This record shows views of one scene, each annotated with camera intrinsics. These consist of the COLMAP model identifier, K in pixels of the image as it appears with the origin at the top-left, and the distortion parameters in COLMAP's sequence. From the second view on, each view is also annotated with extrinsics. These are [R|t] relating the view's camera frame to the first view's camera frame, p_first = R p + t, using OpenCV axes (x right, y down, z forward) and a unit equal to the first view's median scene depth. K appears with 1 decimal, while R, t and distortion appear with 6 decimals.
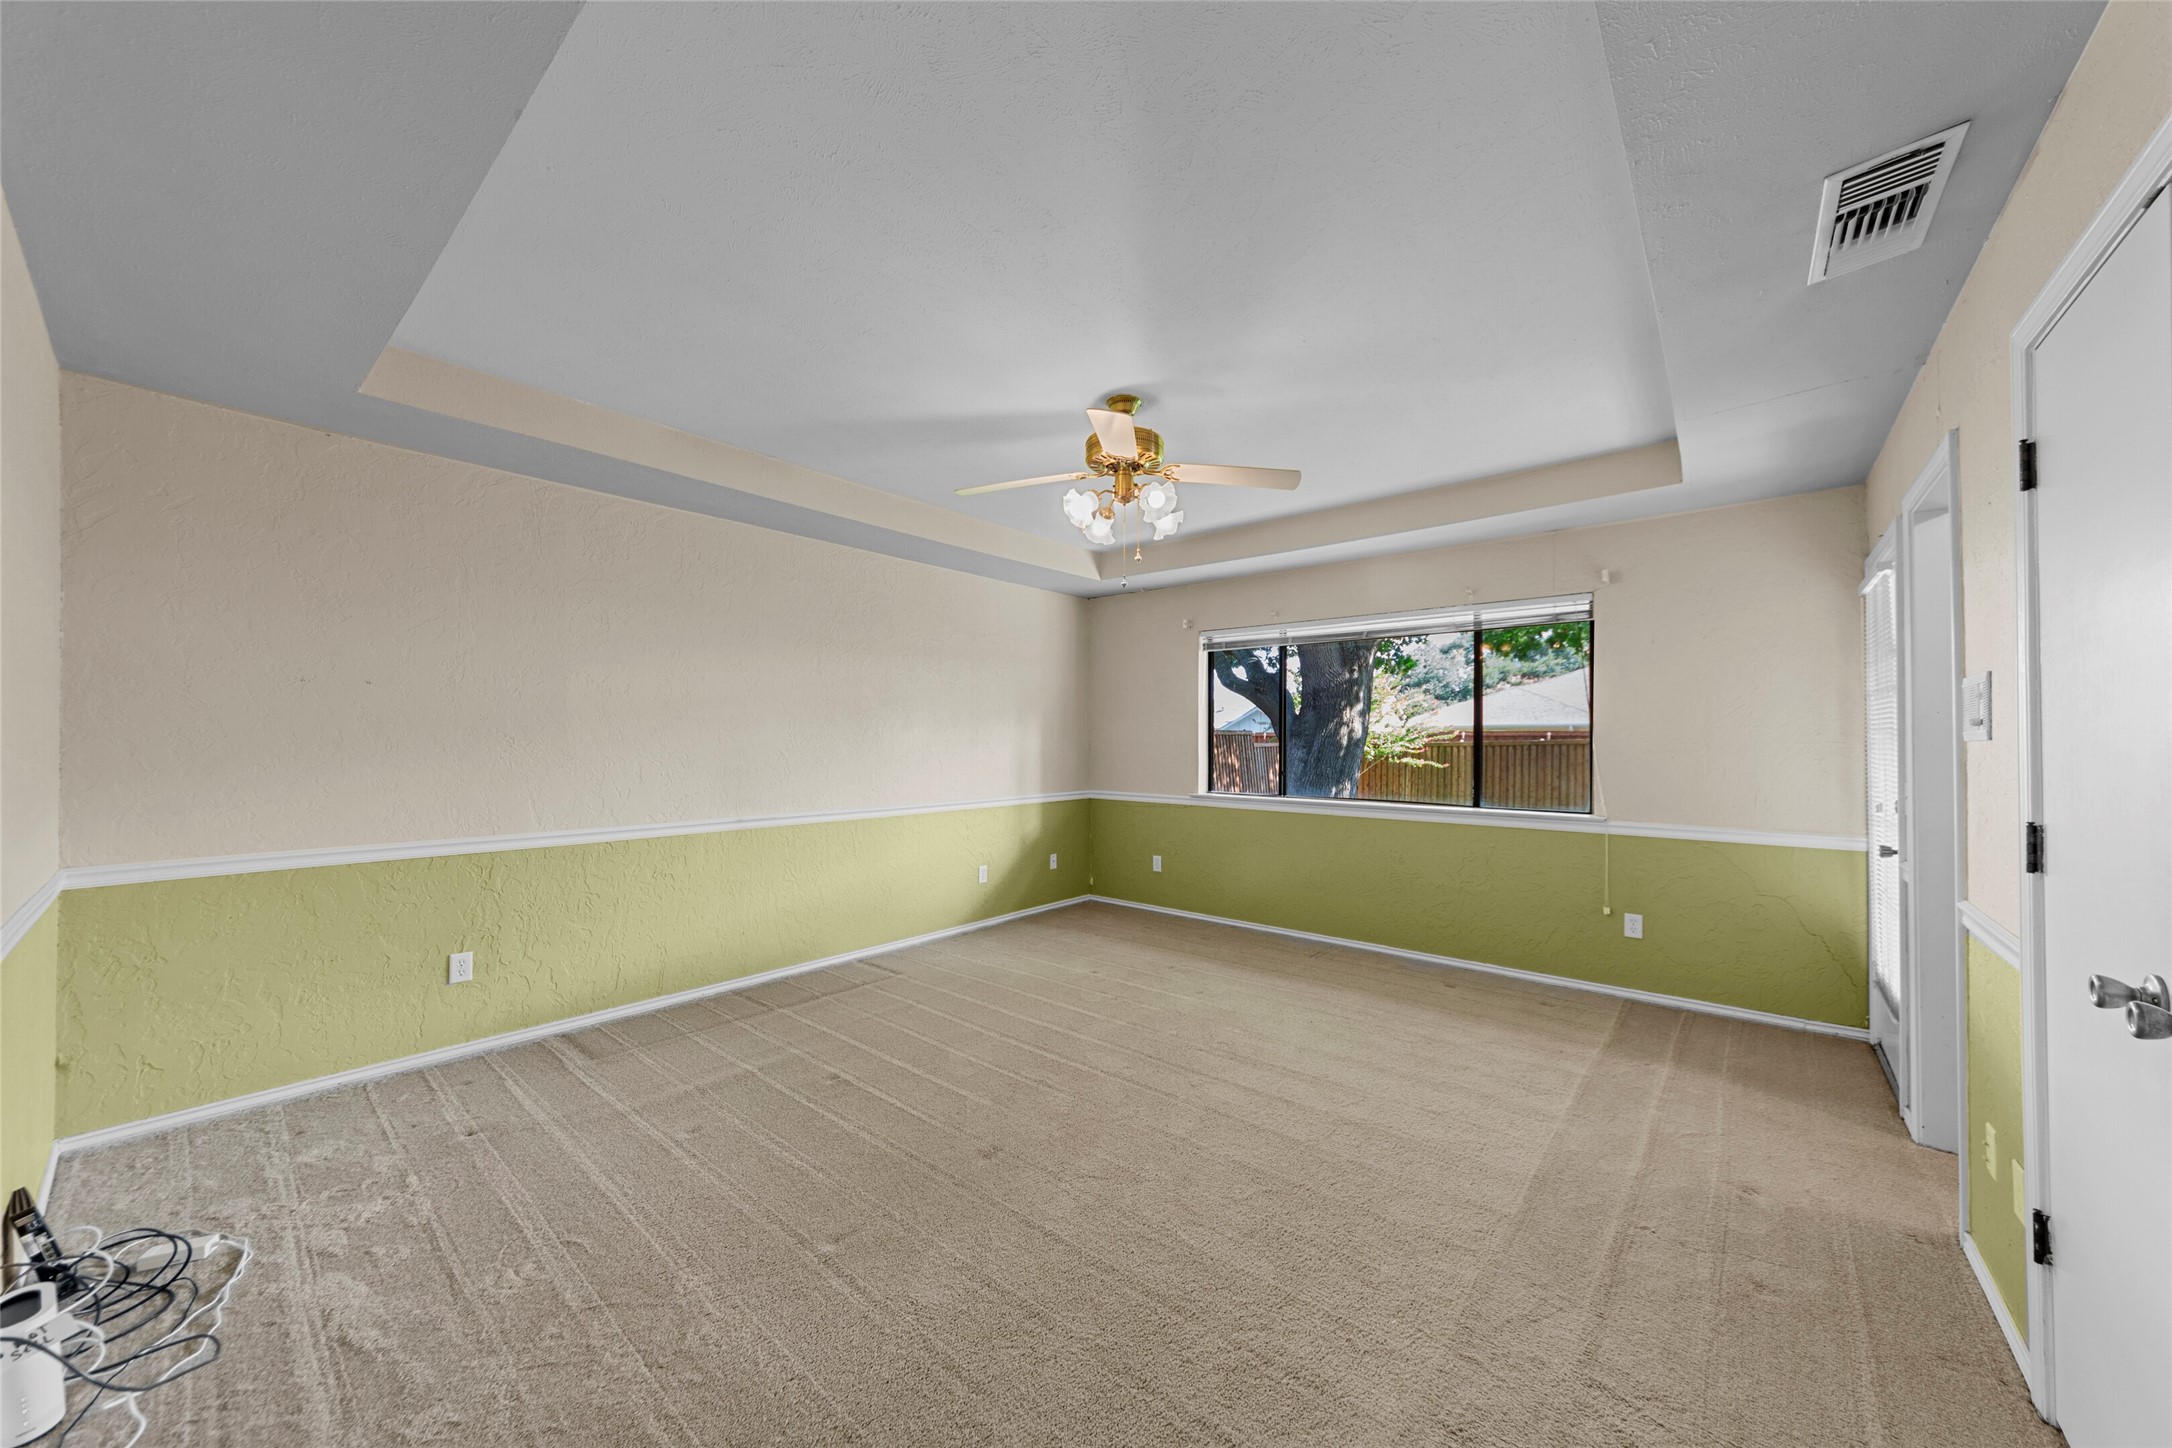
lens RADIAL K [[772.5, 0, 1079.5], [0, 772.5, 736.1], [0, 0, 1]] dist [-0.000064, -0.004372]
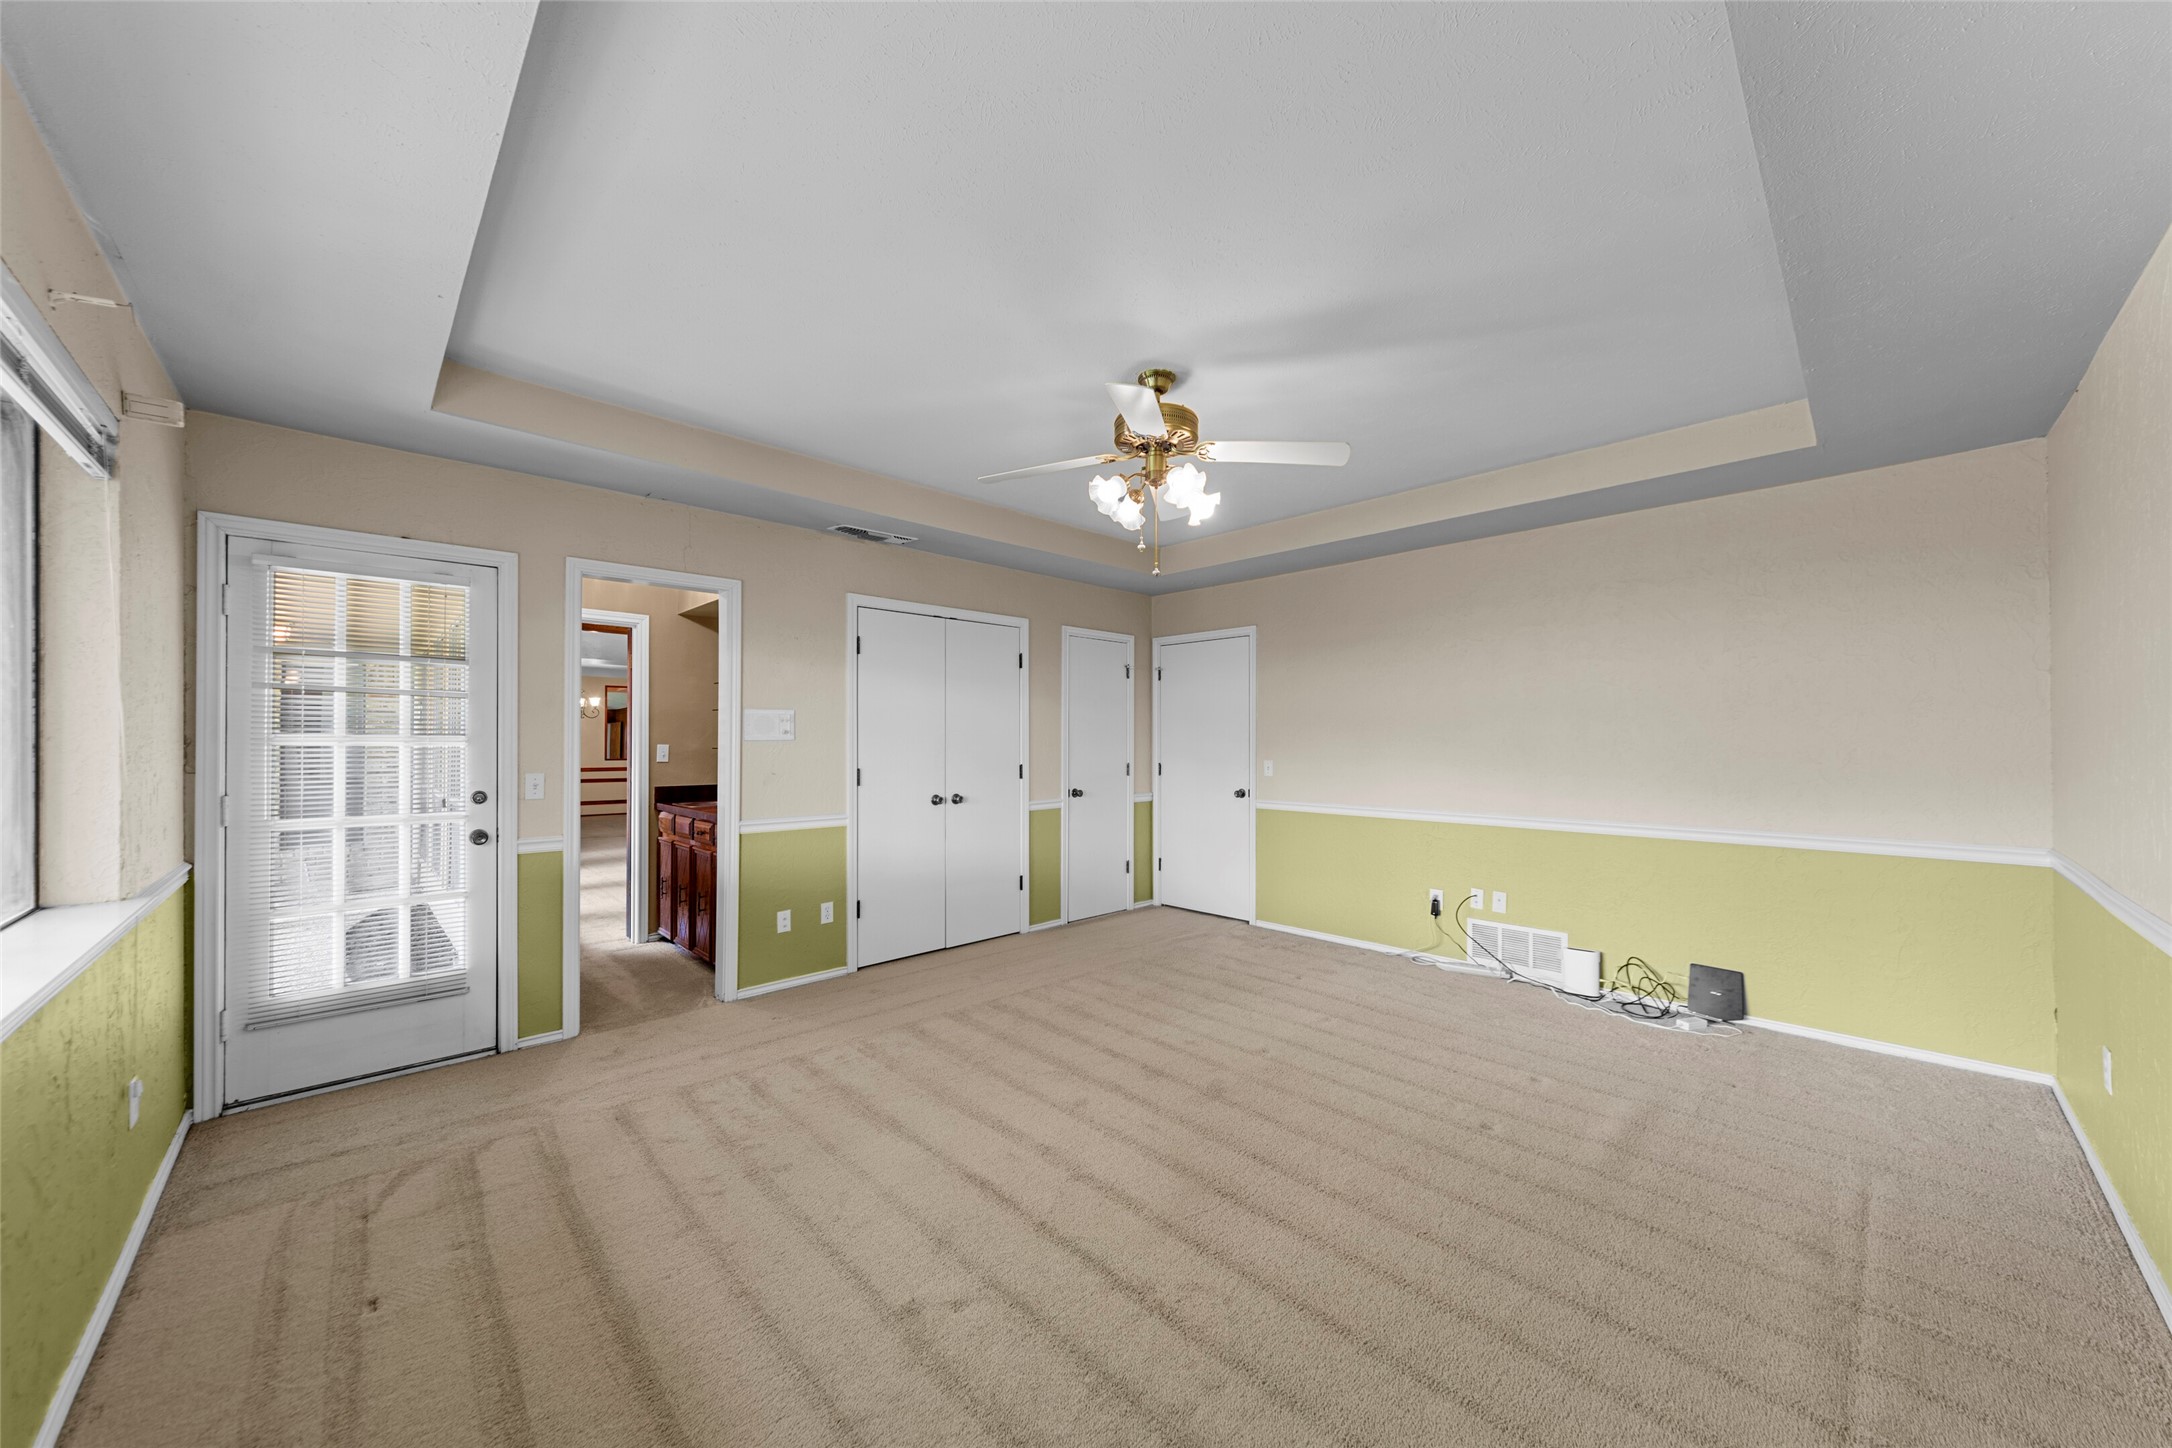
lens RADIAL K [[772.5, 0, 1079.5], [0, 772.5, 736.1], [0, 0, 1]] dist [-0.000064, -0.004372]
pose [[-0.994184, 0.007200, 0.107455, 0.033527], [0.006993, 0.999973, -0.002300, 0.008841], [-0.107469, -0.001535, -0.994207, 1.283706]]
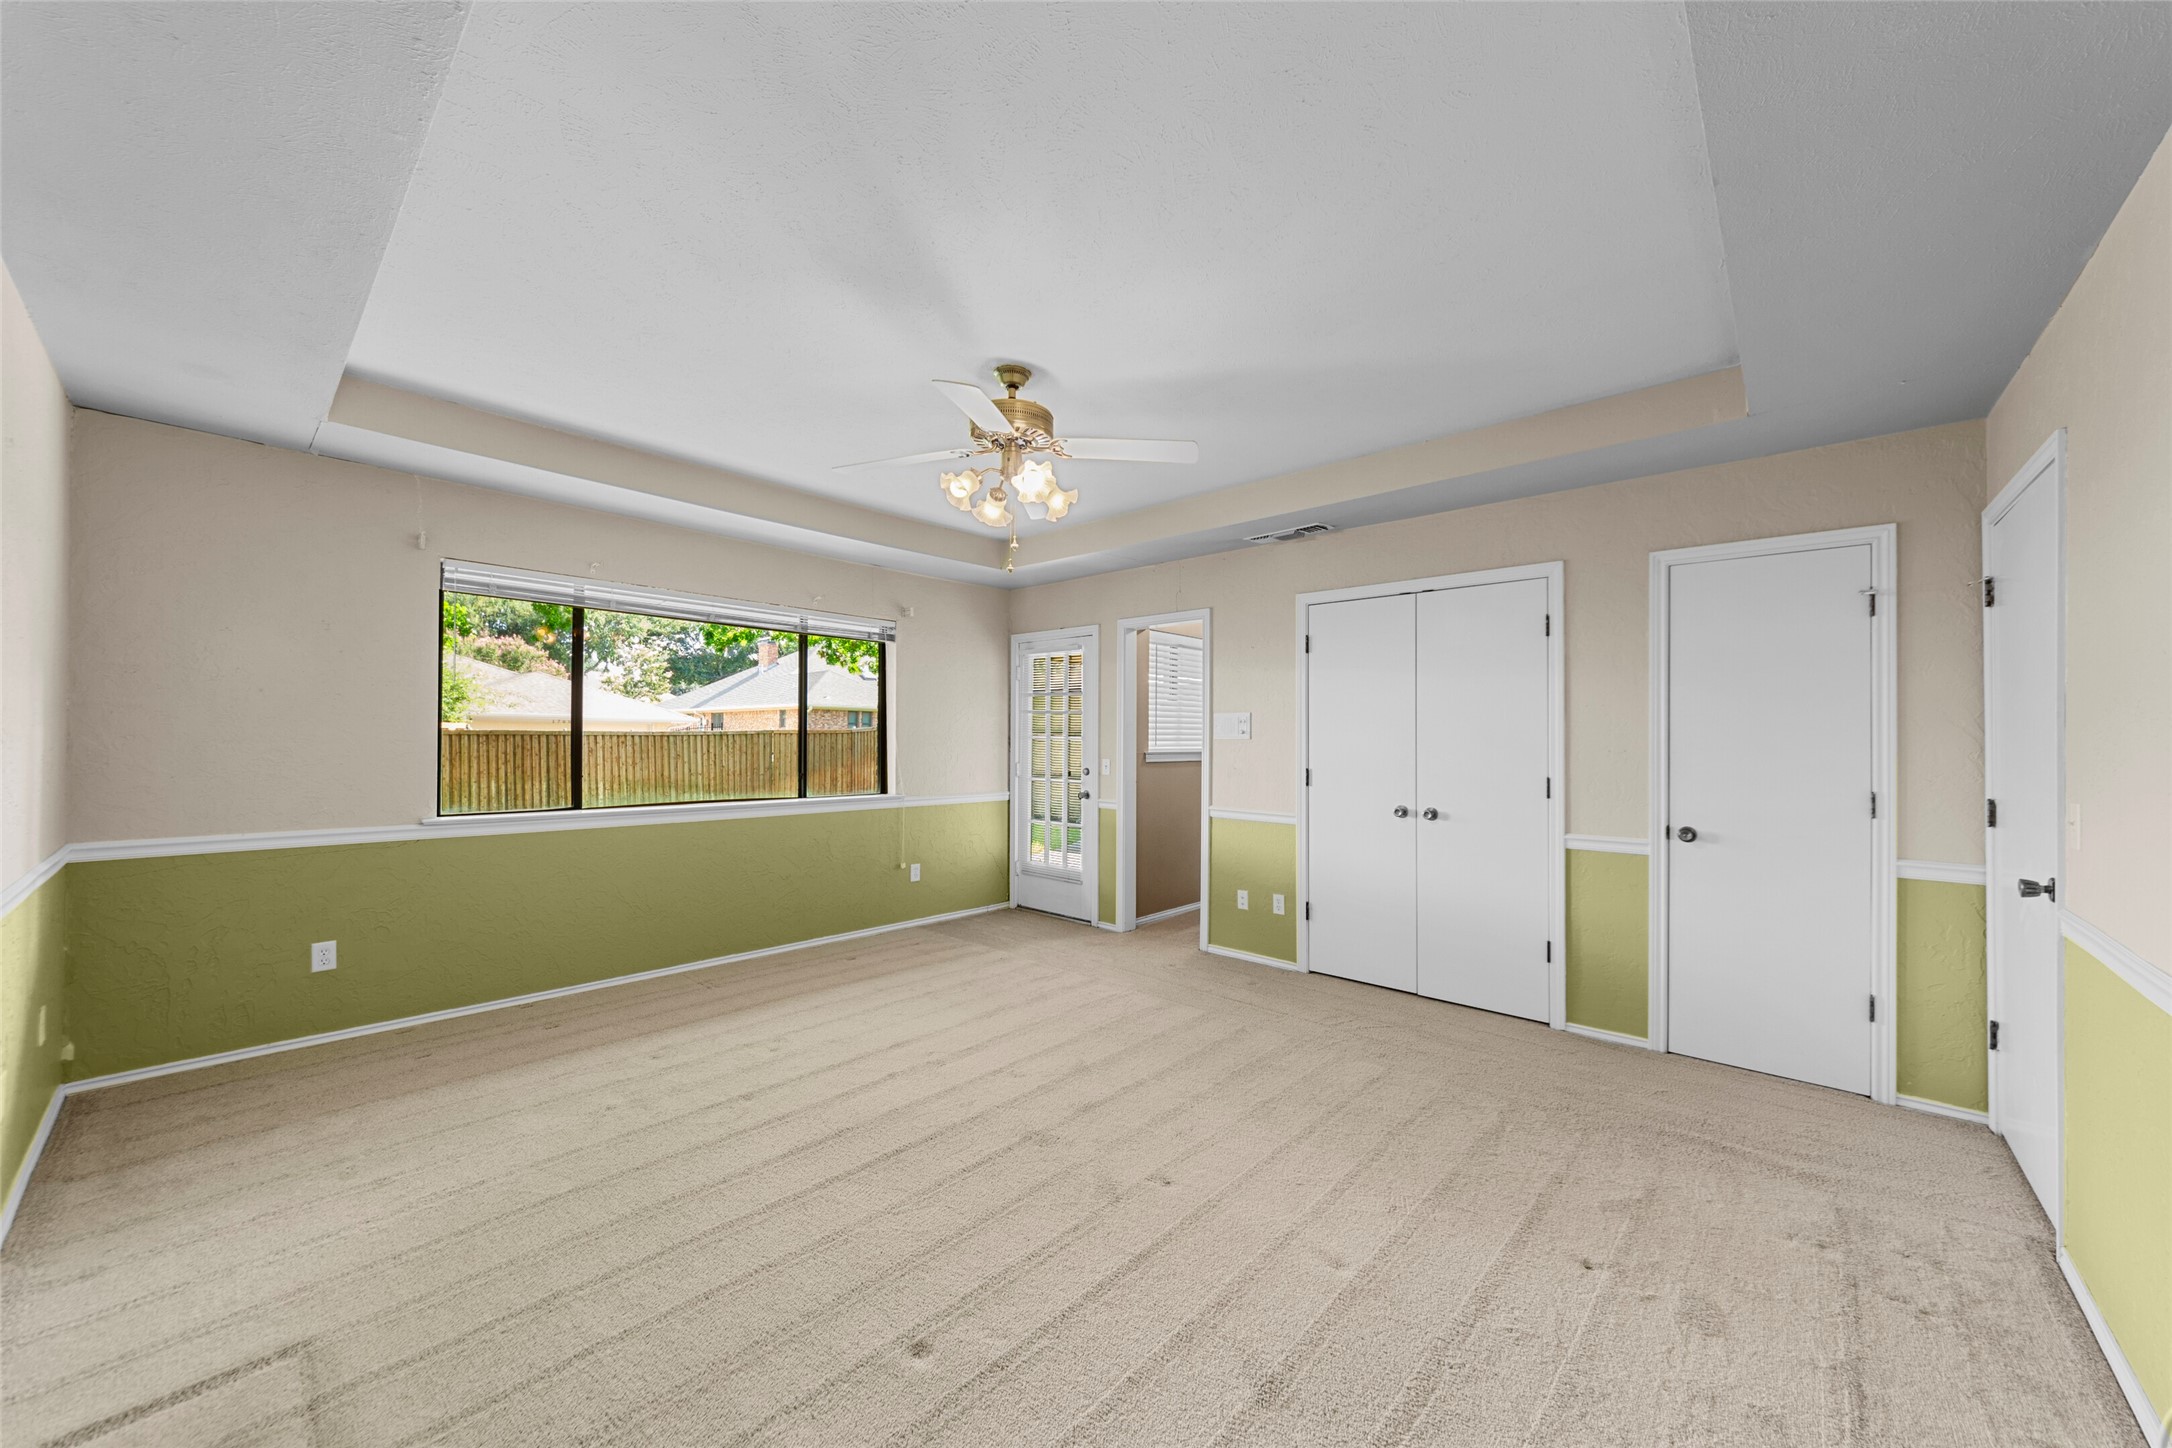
lens RADIAL K [[776.3, 0, 1077.0], [0, 776.3, 728.8], [0, 0, 1]] dist [0.001189, 0.000031]
pose [[0.039486, 0.018266, 0.999053, -0.570208], [-0.004809, 0.999825, -0.018090, 0.014967], [-0.999209, -0.004090, 0.039567, 0.592352]]
